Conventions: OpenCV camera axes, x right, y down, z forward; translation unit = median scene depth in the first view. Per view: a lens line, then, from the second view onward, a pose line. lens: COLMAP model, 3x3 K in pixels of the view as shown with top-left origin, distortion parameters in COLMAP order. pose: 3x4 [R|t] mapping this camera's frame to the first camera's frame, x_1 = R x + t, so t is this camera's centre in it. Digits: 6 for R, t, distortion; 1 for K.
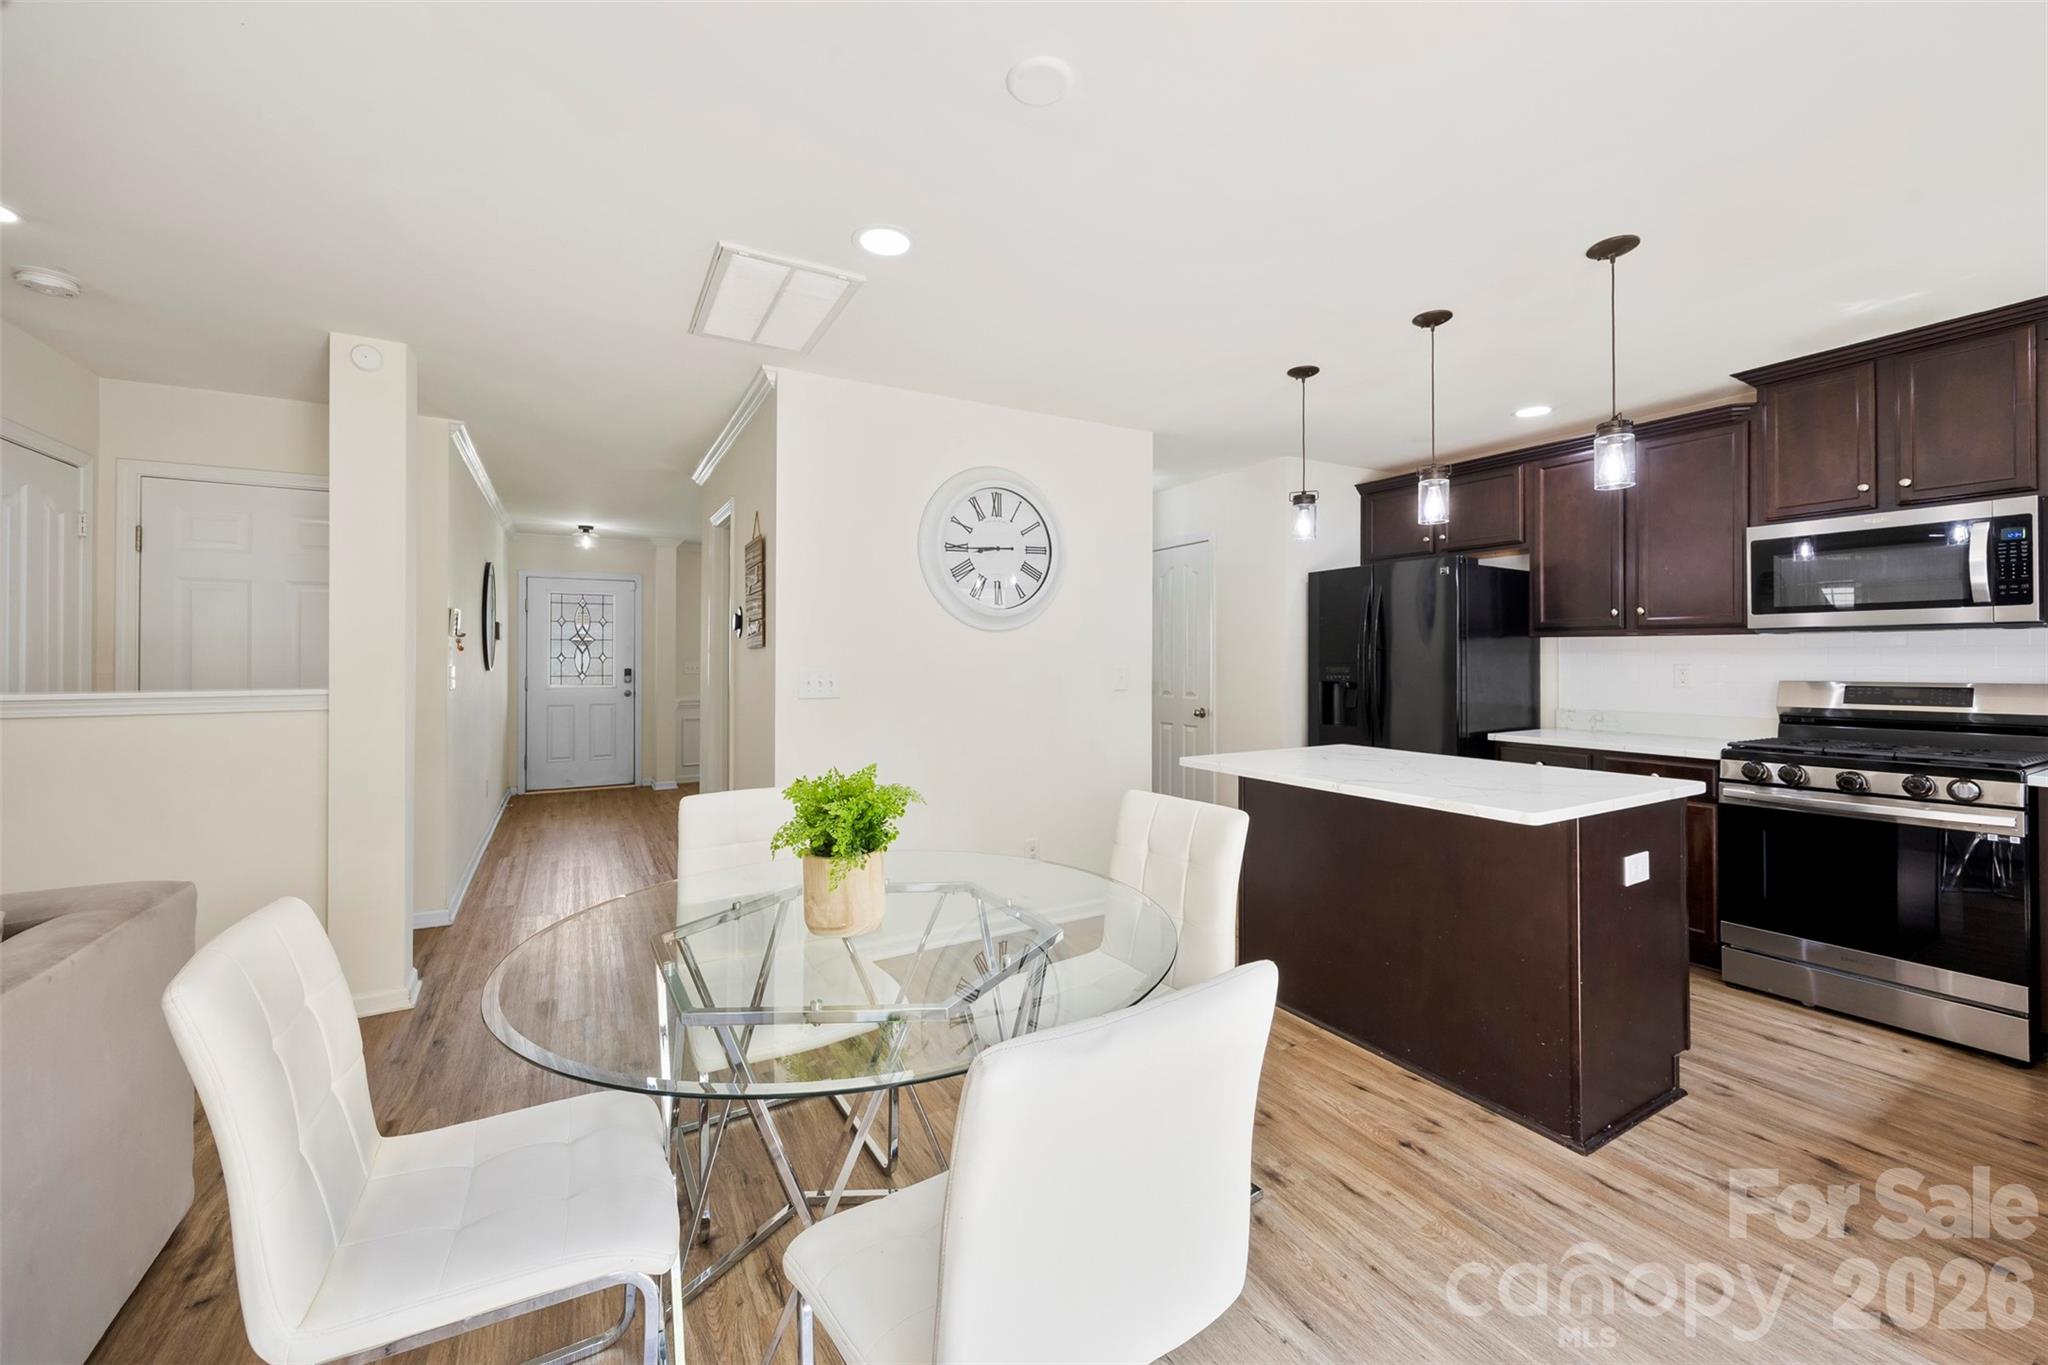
lens RADIAL K [[792.3, 0, 1035.6], [0, 792.3, 655.4], [0, 0, 1]] dist [-0.002264, -0.000216]
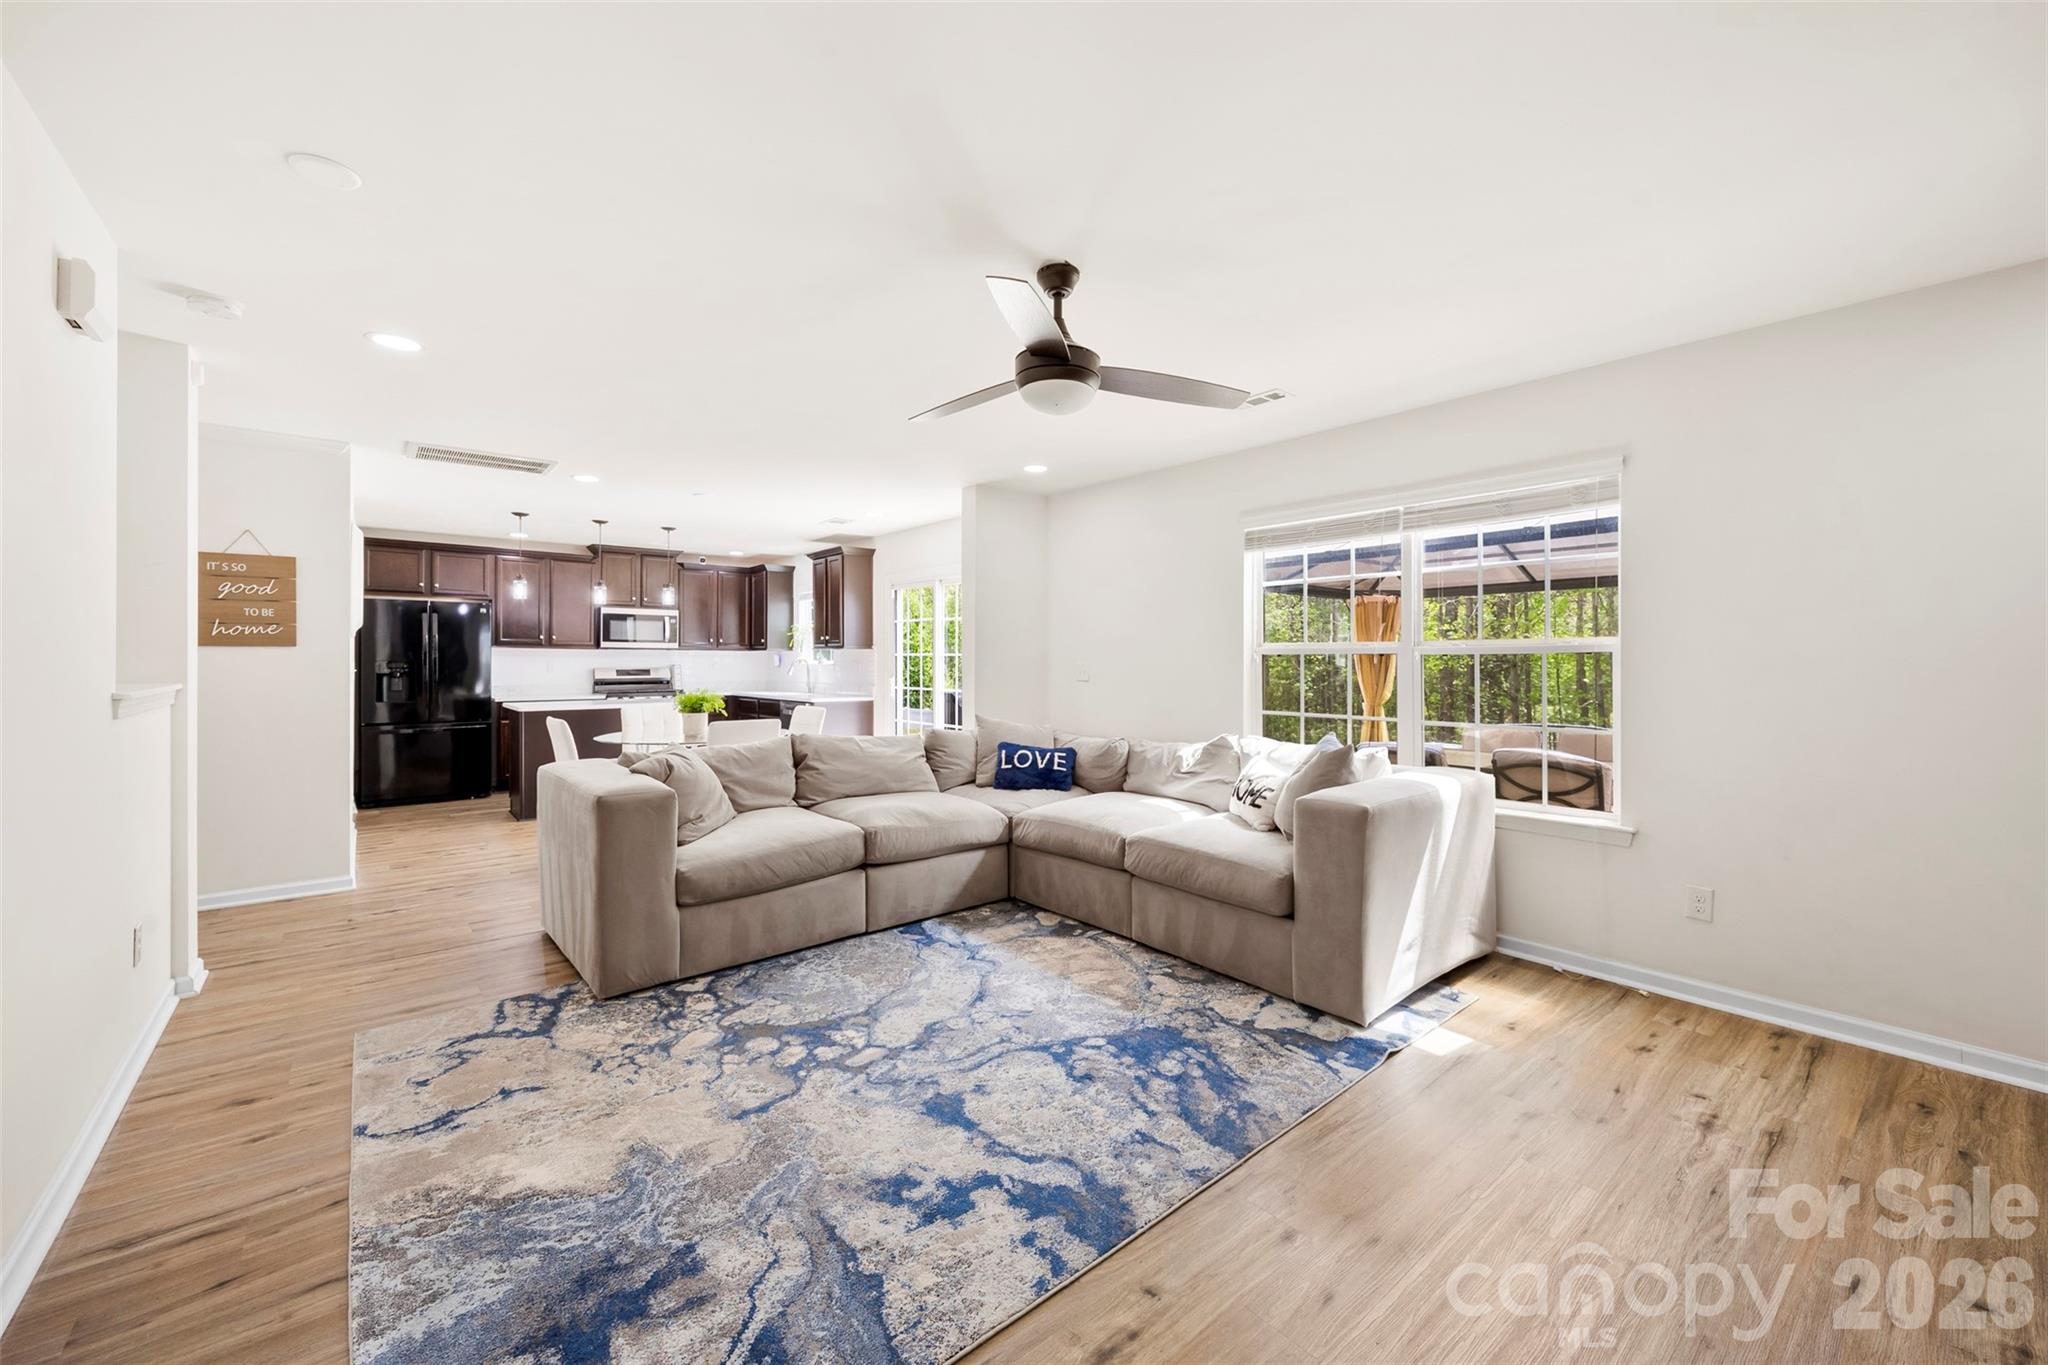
lens RADIAL K [[792.3, 0, 1035.6], [0, 792.3, 655.4], [0, 0, 1]] dist [-0.002264, -0.000216]
pose [[-0.179993, 0.009513, 0.983622, -1.918382], [-0.002931, 0.999944, -0.010208, 0.014114], [-0.983663, -0.004720, -0.179955, 0.091819]]
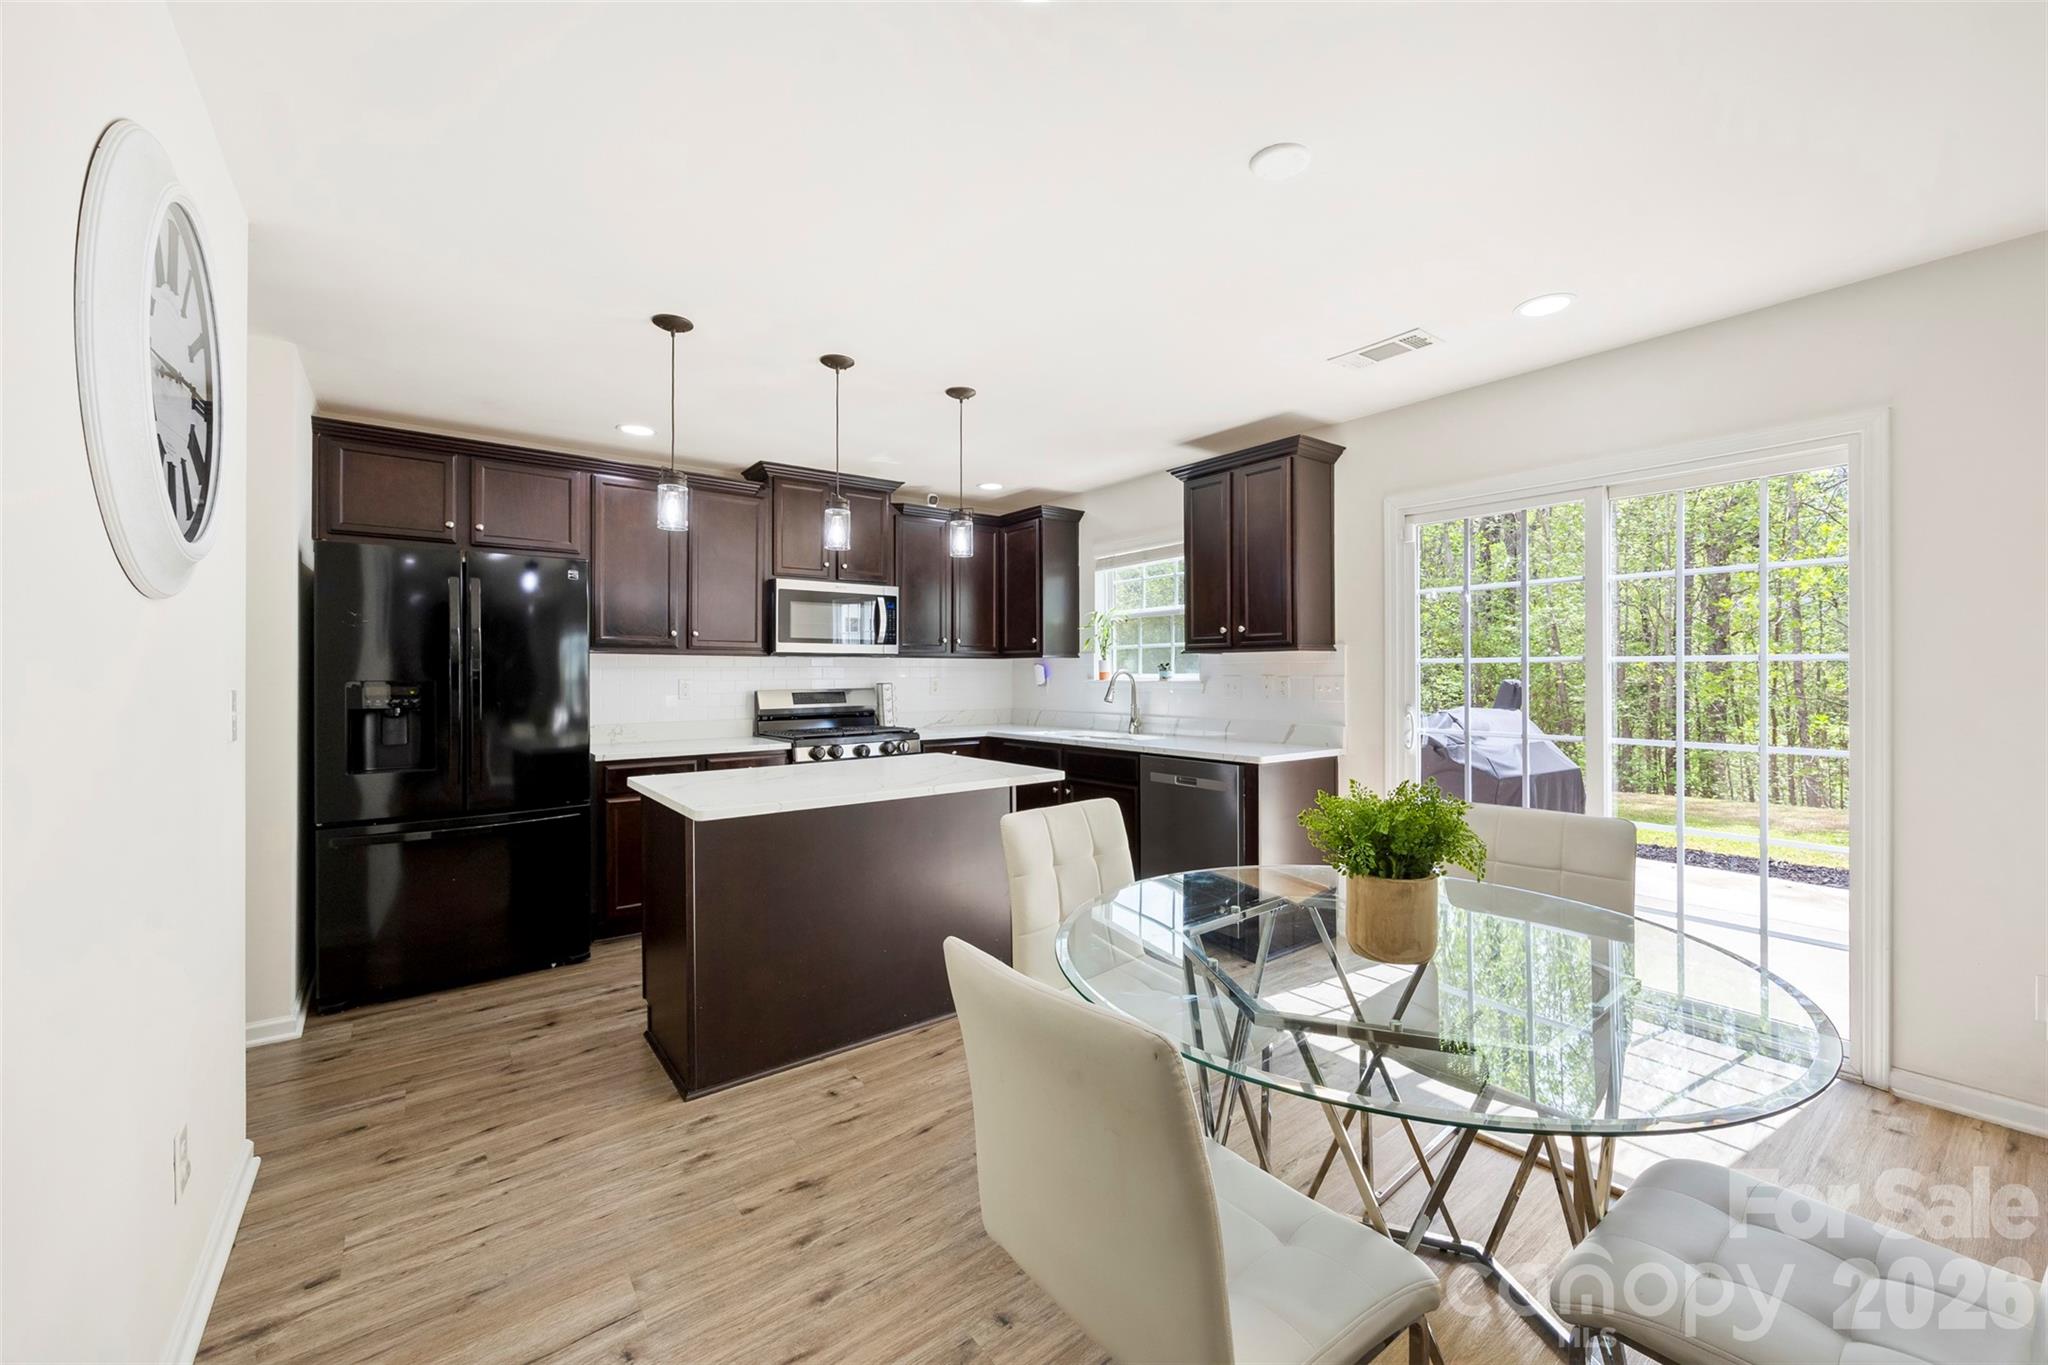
lens RADIAL K [[801.1, 0, 1038.3], [0, 801.1, 674.5], [0, 0, 1]] dist [-0.001042, 0.000073]
pose [[-0.133220, 0.002481, 0.991083, -0.556738], [0.001944, 0.999996, -0.002242, 0.008454], [-0.991085, 0.001628, -0.133224, 0.766592]]
